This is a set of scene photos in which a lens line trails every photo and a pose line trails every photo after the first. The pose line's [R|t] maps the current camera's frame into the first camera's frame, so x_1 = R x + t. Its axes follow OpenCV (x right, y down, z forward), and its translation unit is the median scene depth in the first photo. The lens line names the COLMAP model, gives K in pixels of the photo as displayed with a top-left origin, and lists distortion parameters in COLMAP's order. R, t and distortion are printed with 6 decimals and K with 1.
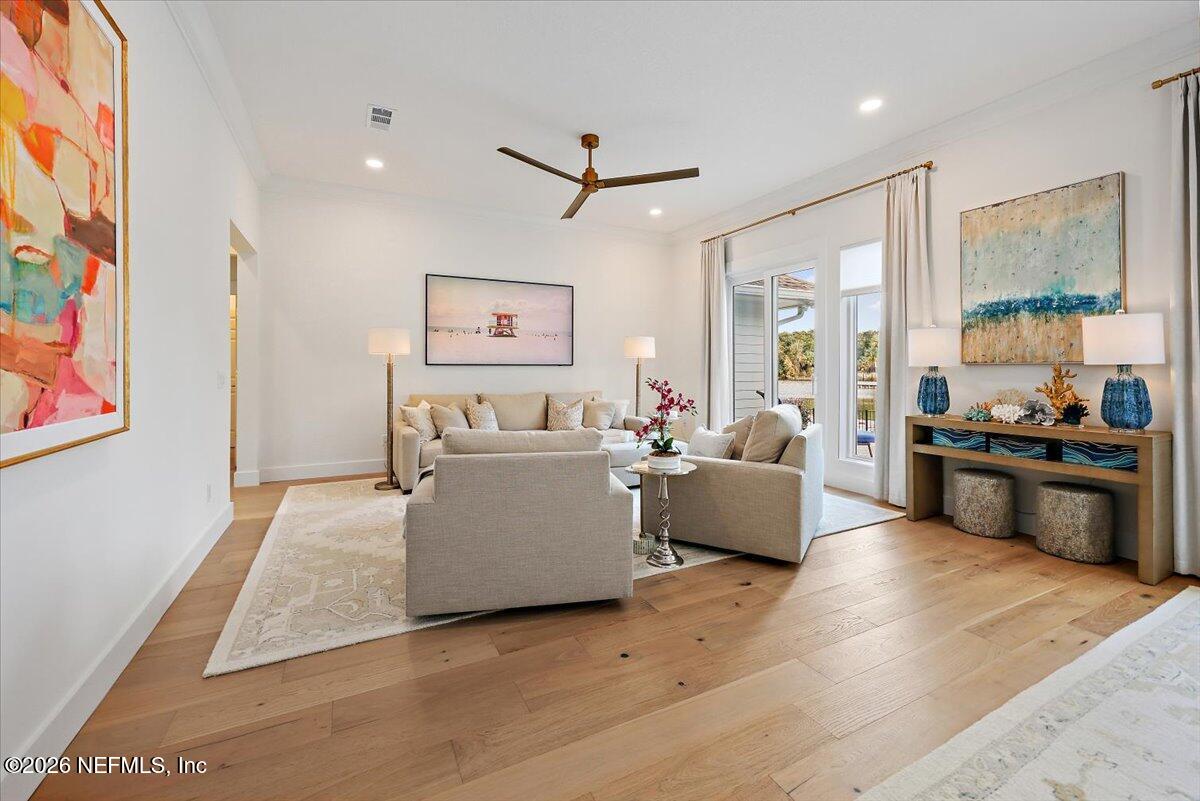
lens RADIAL K [[475.8, 0, 598.4], [0, 475.8, 370.0], [0, 0, 1]] dist [0.019451, 0.000025]
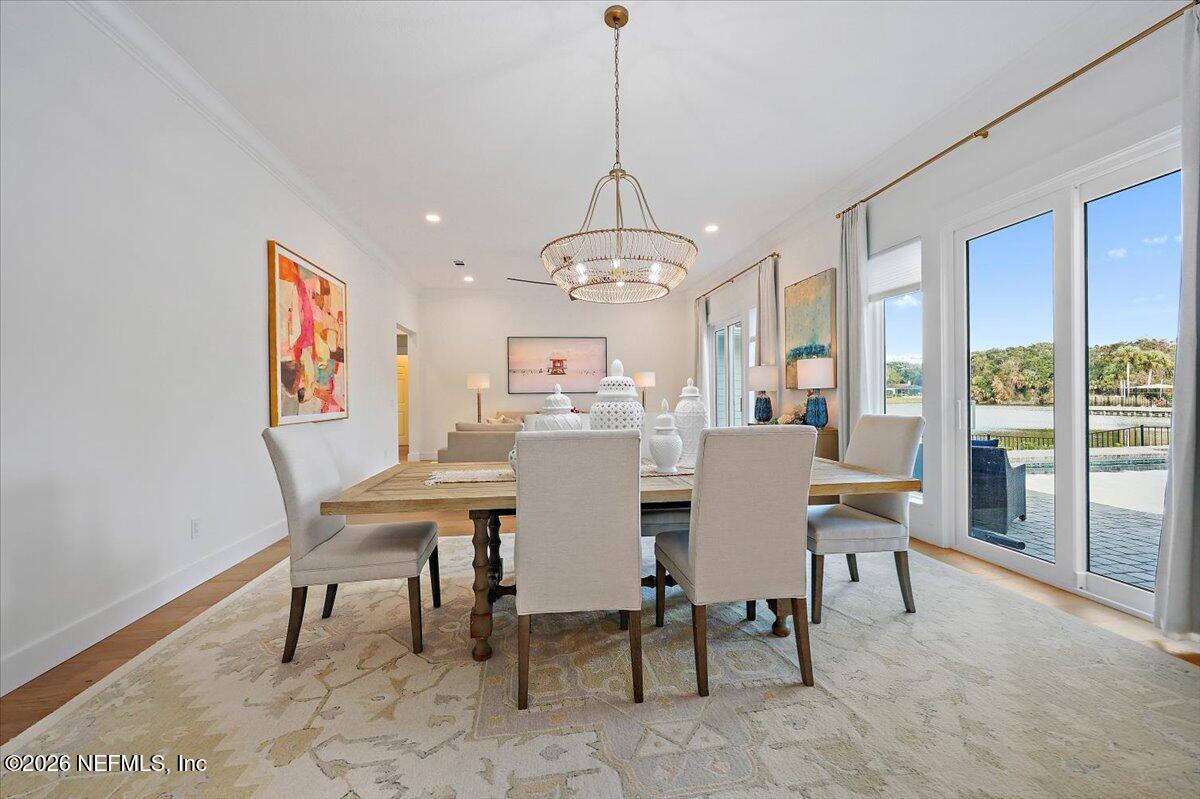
lens RADIAL K [[475.9, 0, 609.3], [0, 475.9, 403.2], [0, 0, 1]] dist [-0.001609, -0.000032]
pose [[0.943505, -0.006624, -0.331293, 0.469824], [0.011248, 0.999864, 0.012041, 0.005196], [0.331169, -0.015087, 0.943451, -0.380019]]
